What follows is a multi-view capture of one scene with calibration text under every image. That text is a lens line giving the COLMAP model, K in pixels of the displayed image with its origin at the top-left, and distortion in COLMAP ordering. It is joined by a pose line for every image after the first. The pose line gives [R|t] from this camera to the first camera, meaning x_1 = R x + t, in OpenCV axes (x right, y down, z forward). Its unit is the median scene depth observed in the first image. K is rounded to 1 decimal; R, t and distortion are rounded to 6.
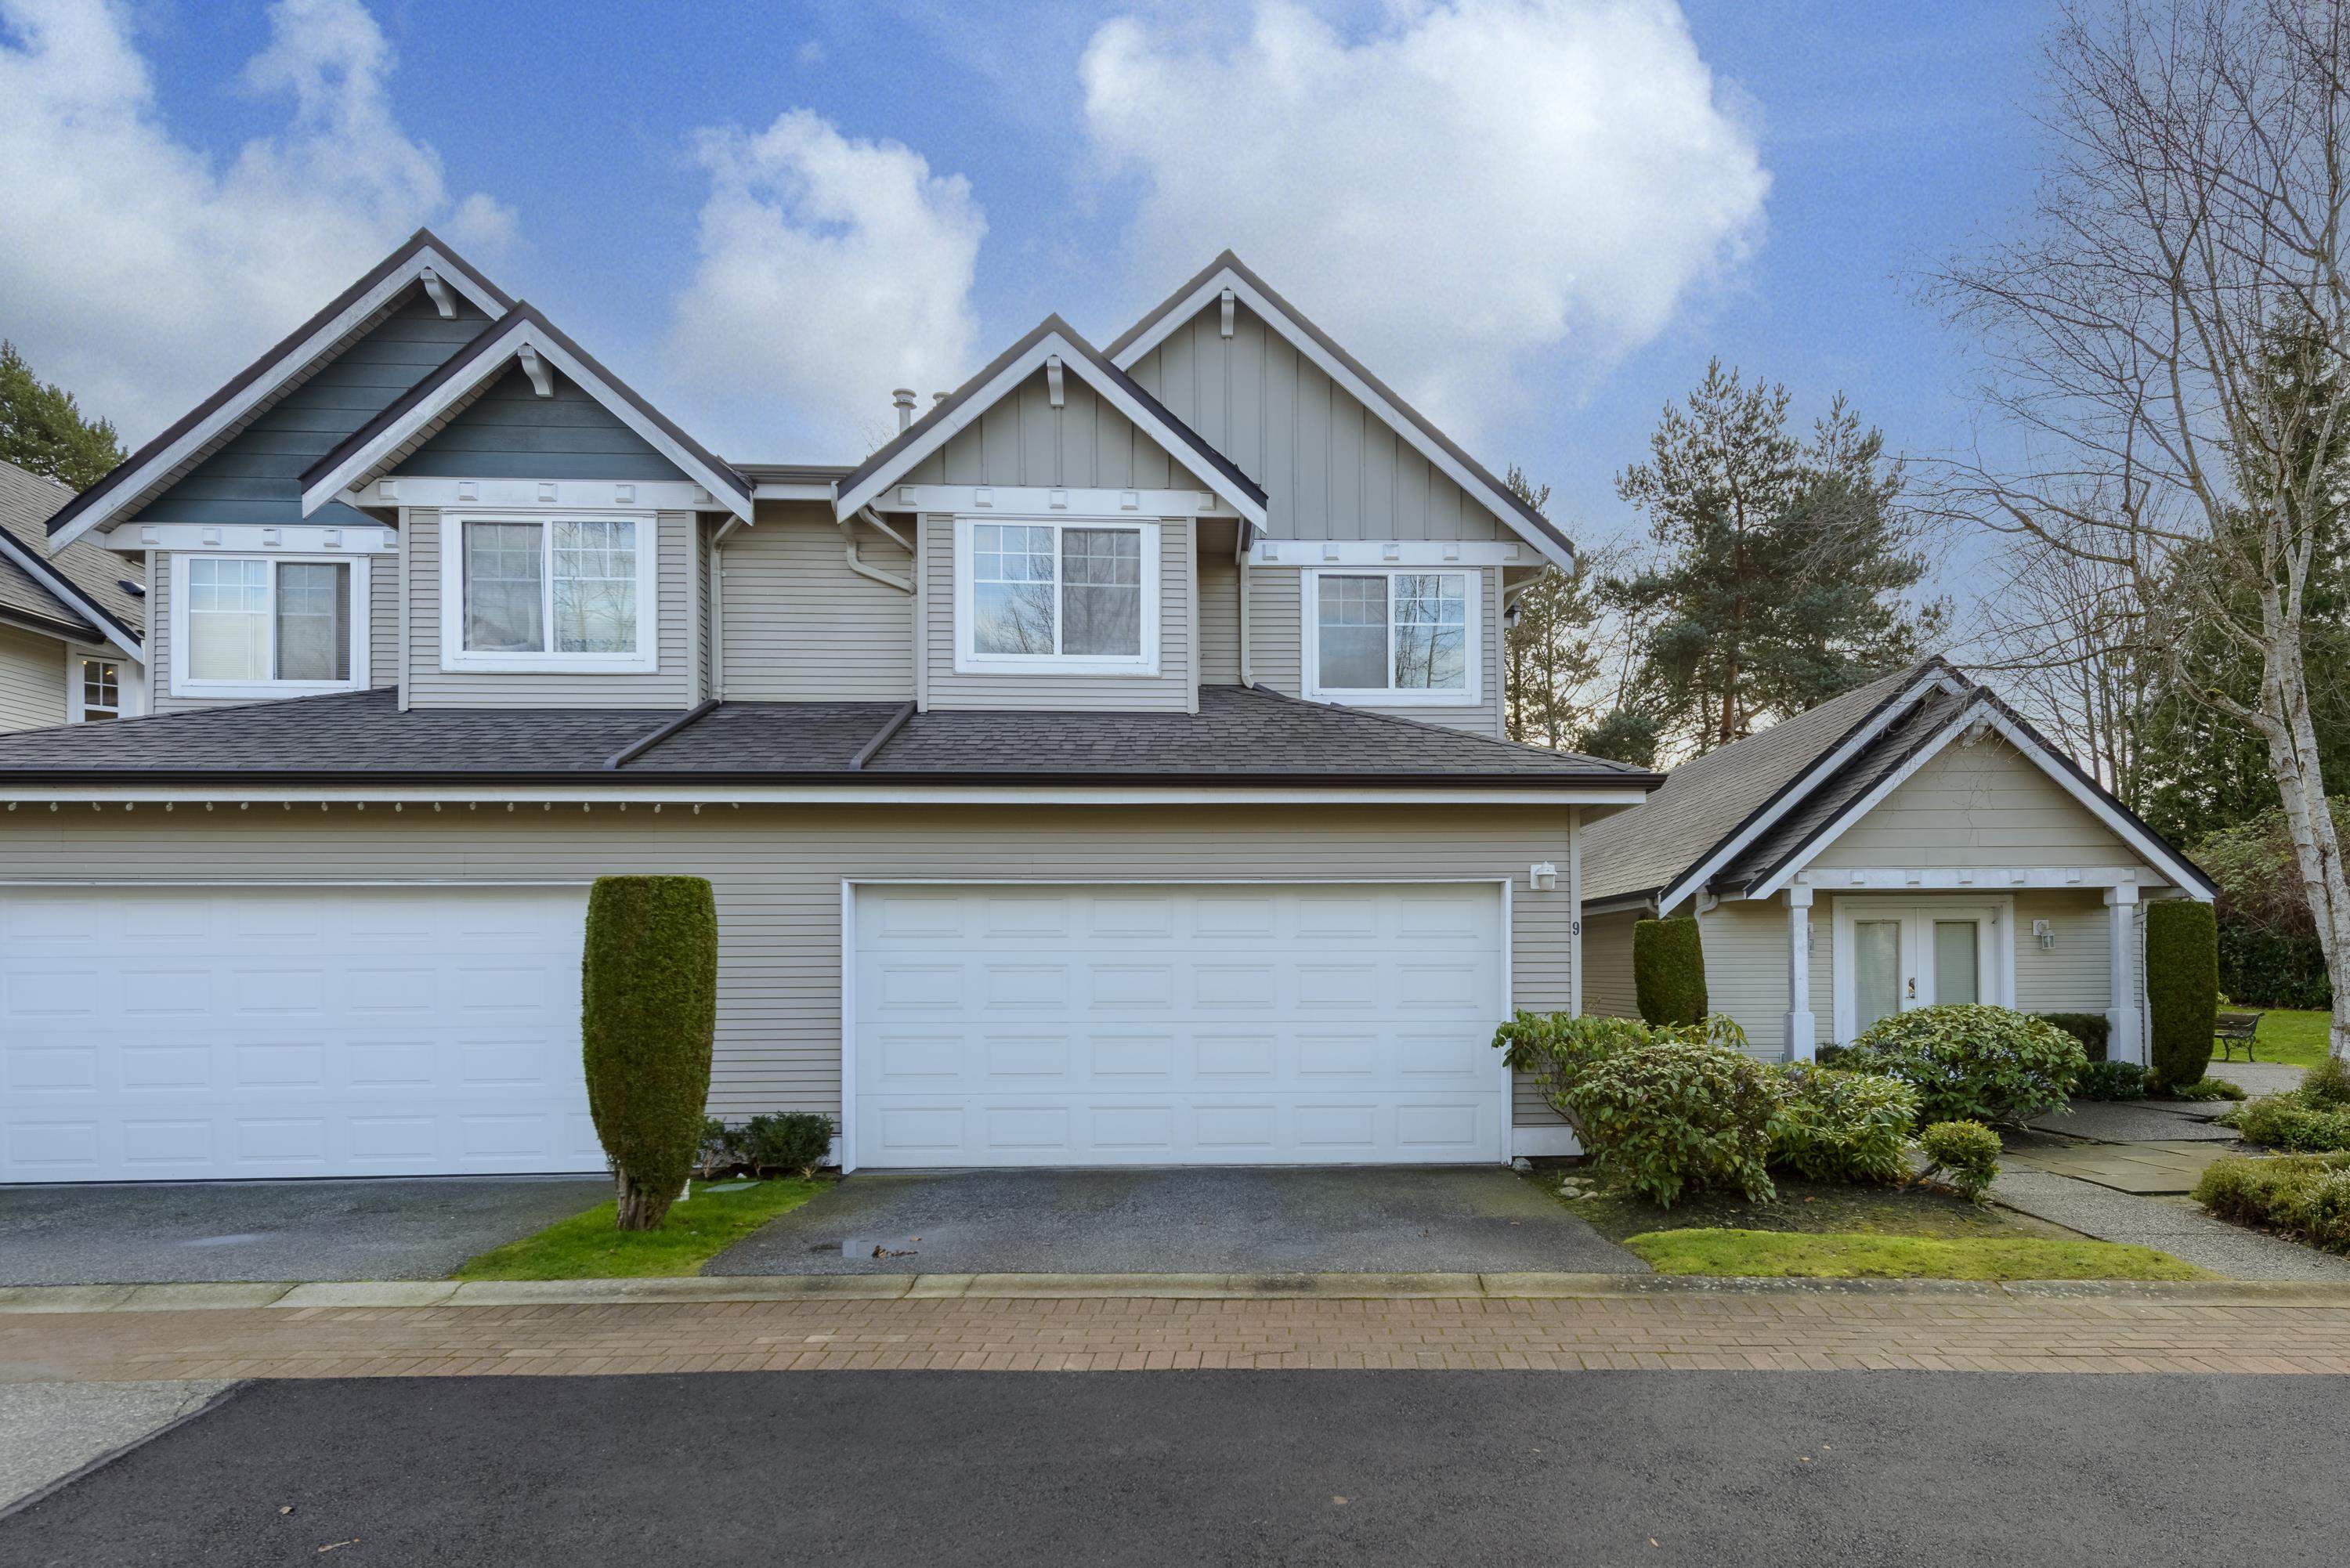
lens RADIAL K [[1067.5, 0, 1175.4], [0, 1067.5, 977.5], [0, 0, 1]] dist [0.007449, -0.000373]
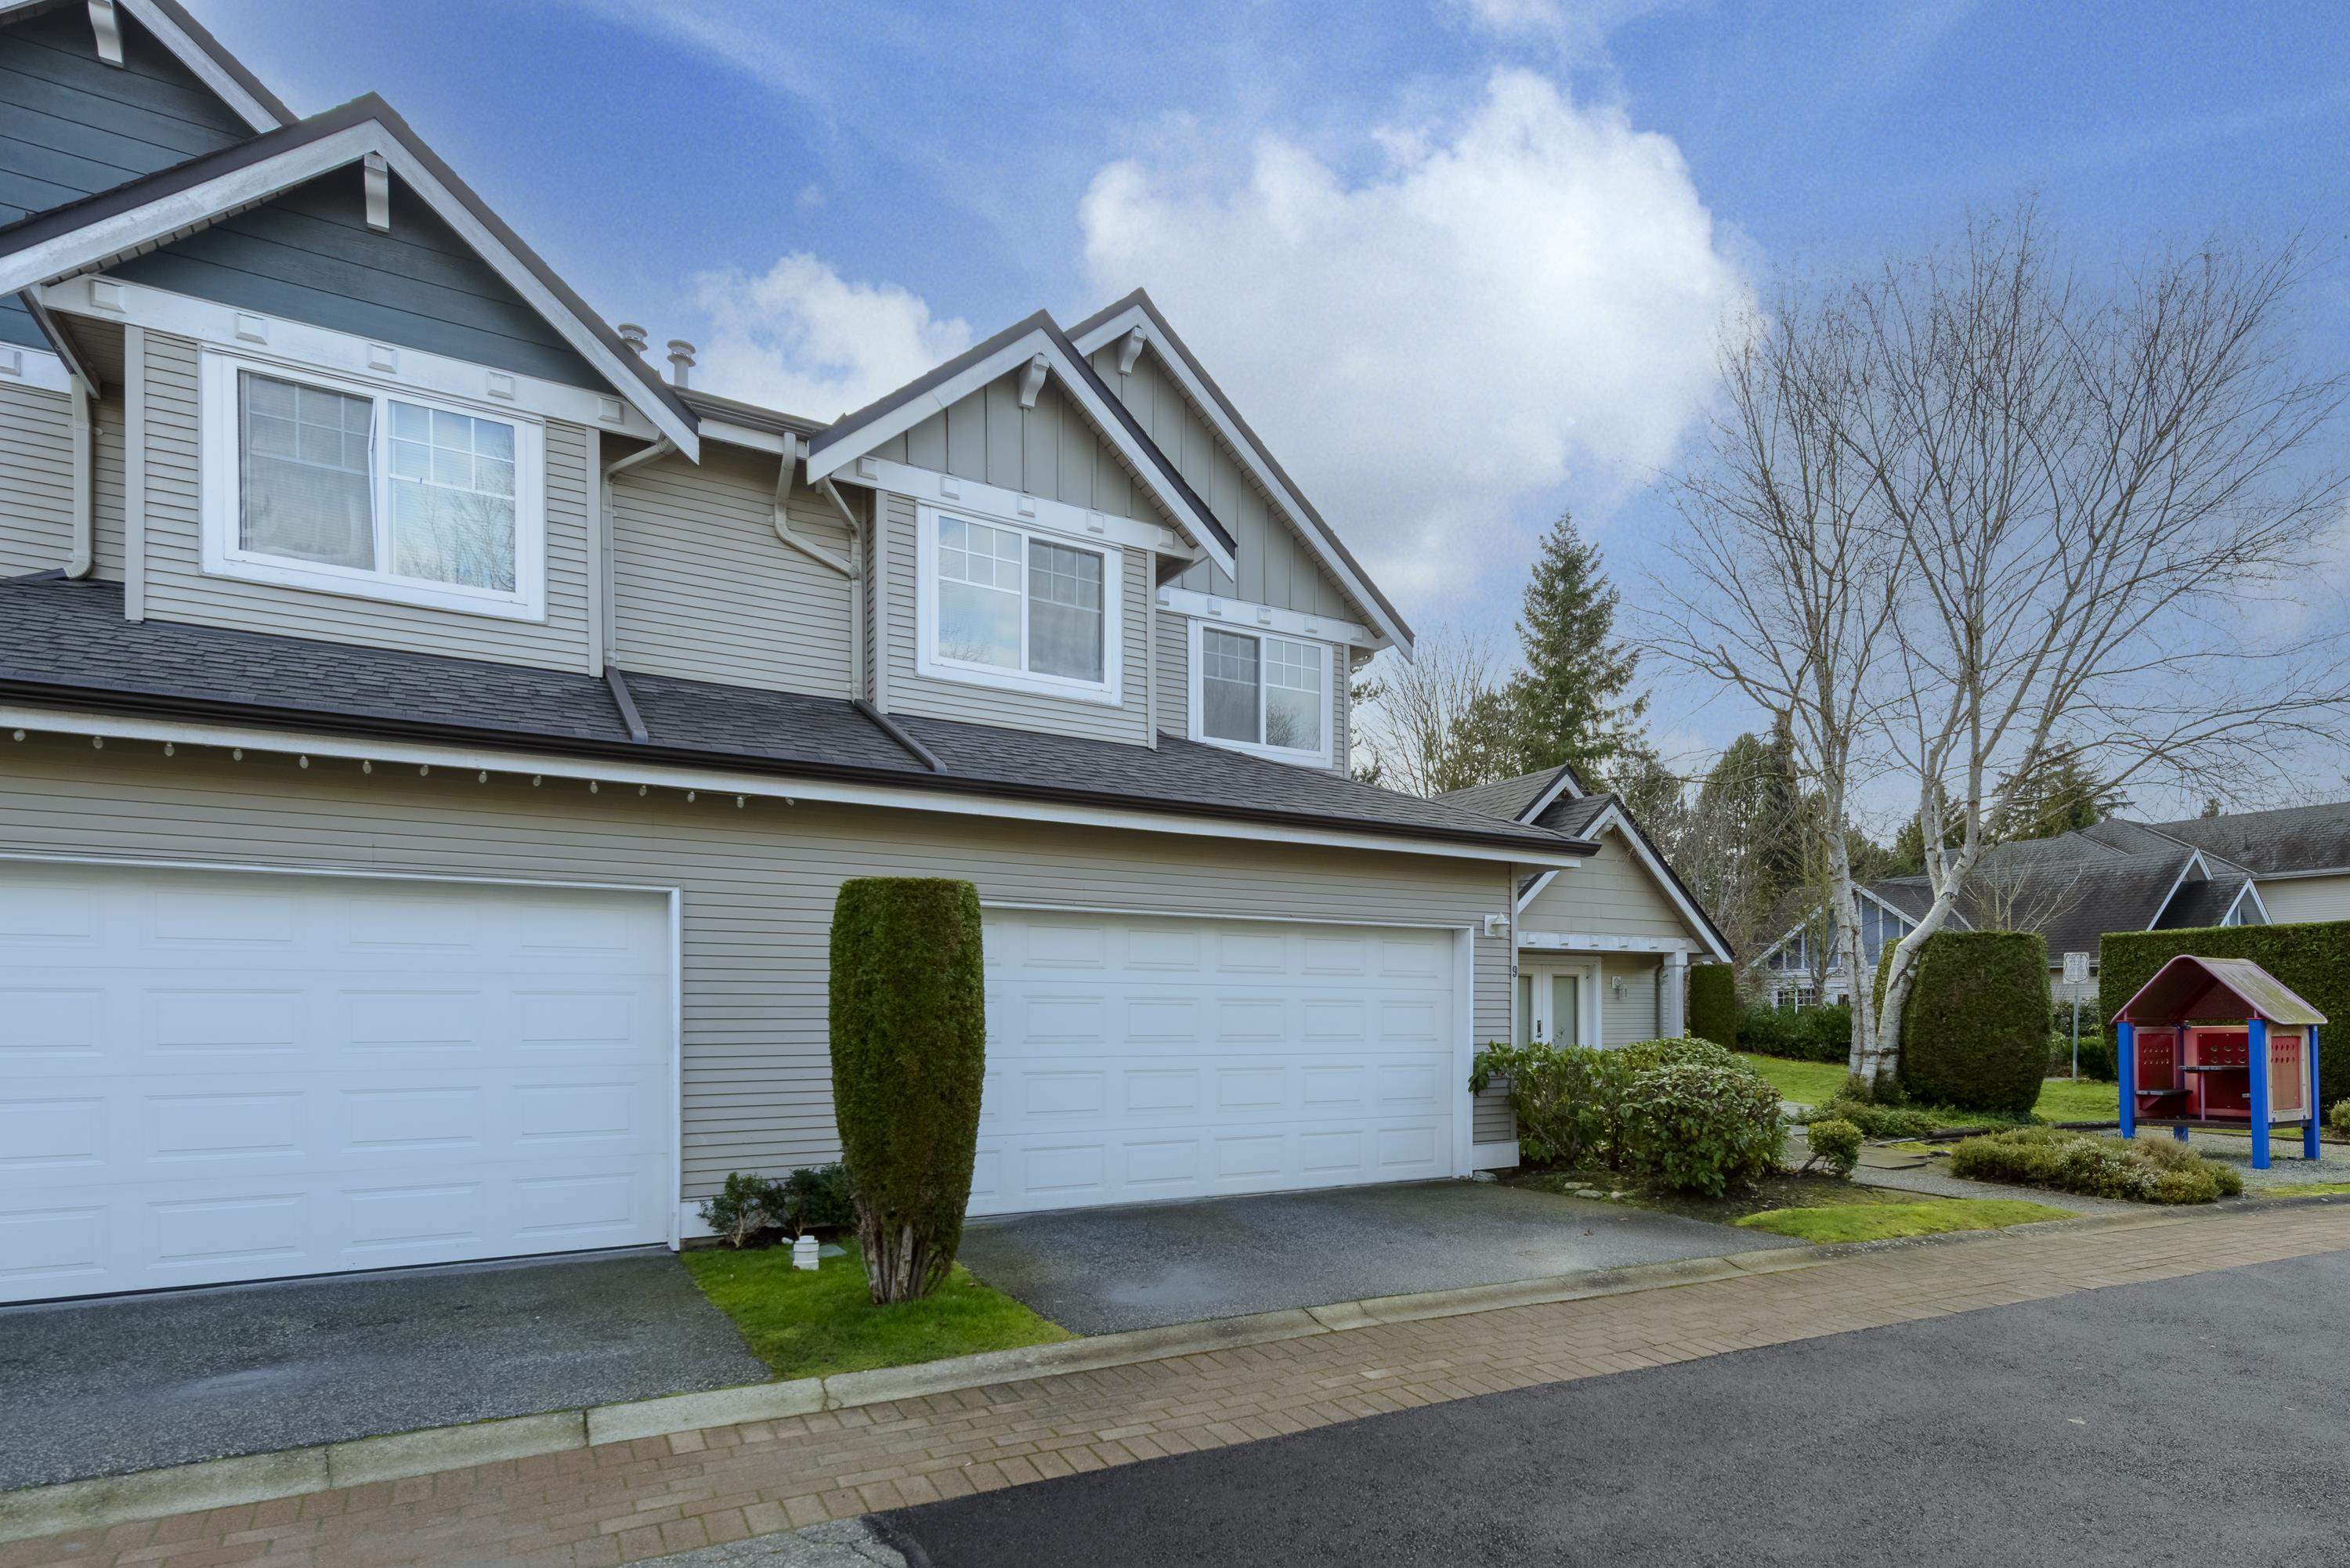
lens RADIAL K [[1053.2, 0, 1174.6], [0, 1053.2, 1029.3], [0, 0, 1]] dist [0.007323, -0.000292]
pose [[0.912758, 0.000713, 0.408500, -0.382817], [-0.002728, 0.999987, 0.004352, 0.011583], [-0.408491, -0.005087, 0.912748, 0.094247]]
